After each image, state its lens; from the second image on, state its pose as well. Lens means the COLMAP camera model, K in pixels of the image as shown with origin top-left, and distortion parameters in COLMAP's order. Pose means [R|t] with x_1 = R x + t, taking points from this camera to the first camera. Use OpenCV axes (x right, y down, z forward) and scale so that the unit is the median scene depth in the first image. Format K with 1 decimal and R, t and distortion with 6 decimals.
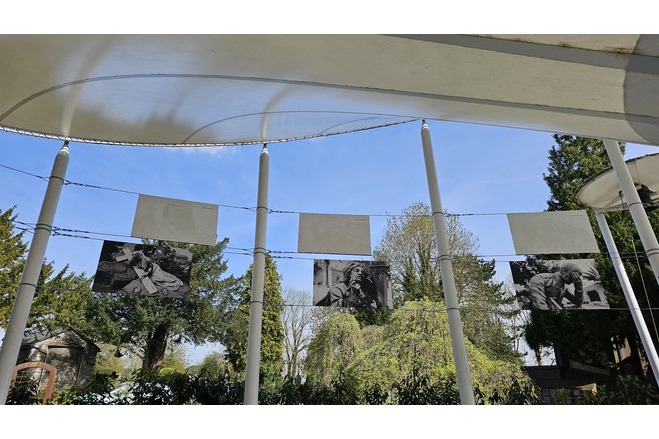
lens RADIAL K [[442.5, 0, 324.5], [0, 442.5, 217.1], [0, 0, 1]] dist [0.062455, -0.058345]
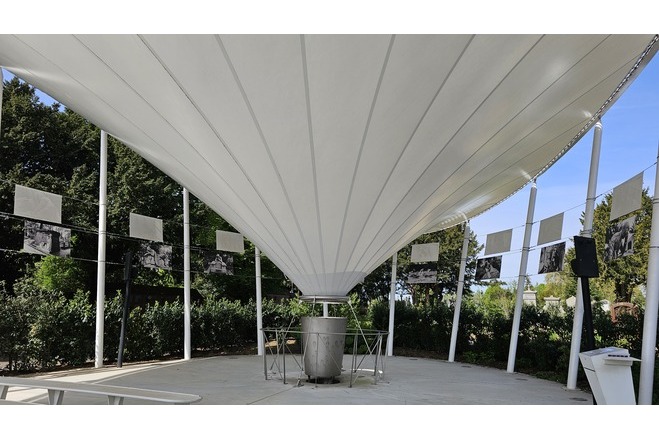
lens RADIAL K [[442.5, 0, 324.5], [0, 442.5, 217.1], [0, 0, 1]] dist [0.062455, -0.058345]
pose [[0.029858, -0.232412, -0.972159, 0.512677], [0.350236, 0.913366, -0.207600, 0.014099], [0.936185, -0.334287, 0.108670, -0.001580]]
